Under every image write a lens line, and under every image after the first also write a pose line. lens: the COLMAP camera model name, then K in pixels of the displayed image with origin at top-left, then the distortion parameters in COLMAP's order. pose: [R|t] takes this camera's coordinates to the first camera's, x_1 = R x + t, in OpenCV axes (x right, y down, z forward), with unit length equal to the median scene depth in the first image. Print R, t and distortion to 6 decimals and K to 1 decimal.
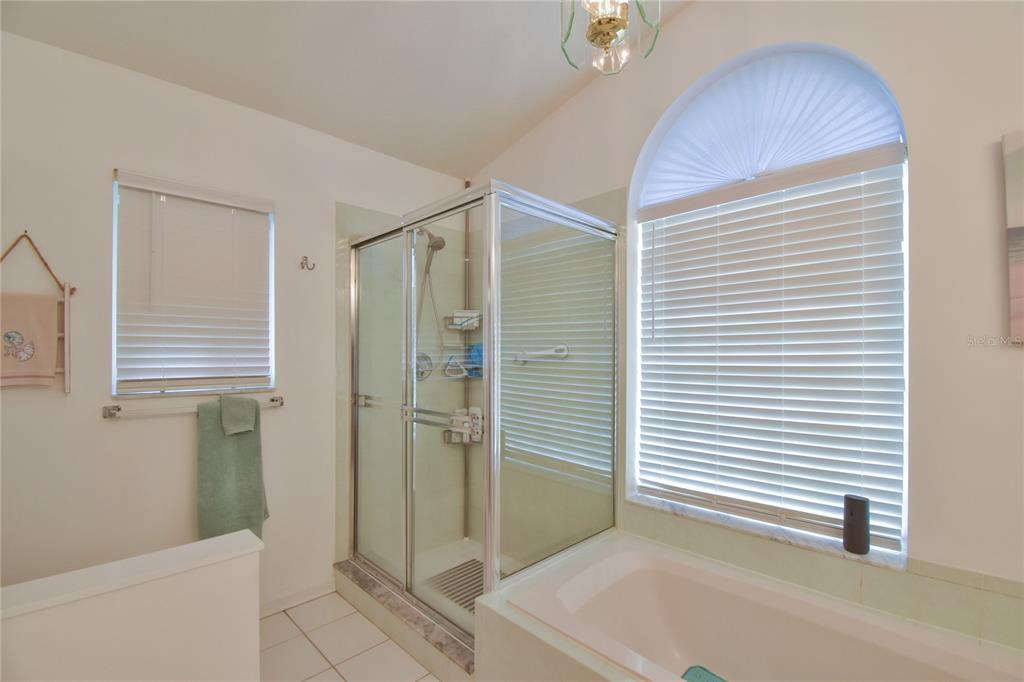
lens RADIAL K [[462.8, 0, 523.3], [0, 462.8, 351.6], [0, 0, 1]] dist [0.001425, -0.017569]
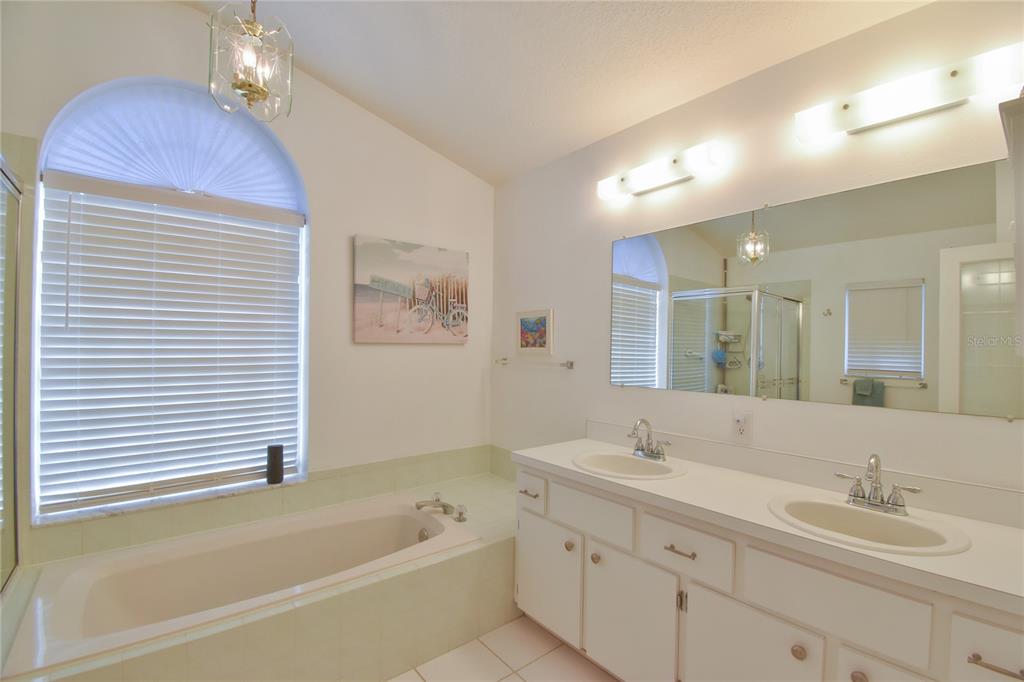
lens RADIAL K [[462.8, 0, 523.3], [0, 462.8, 351.6], [0, 0, 1]] dist [0.001425, -0.017569]
pose [[0.051496, -0.005013, 0.998661, -0.648660], [-0.015589, 0.999862, 0.005823, -0.003414], [-0.998552, -0.015868, 0.051411, 0.132750]]
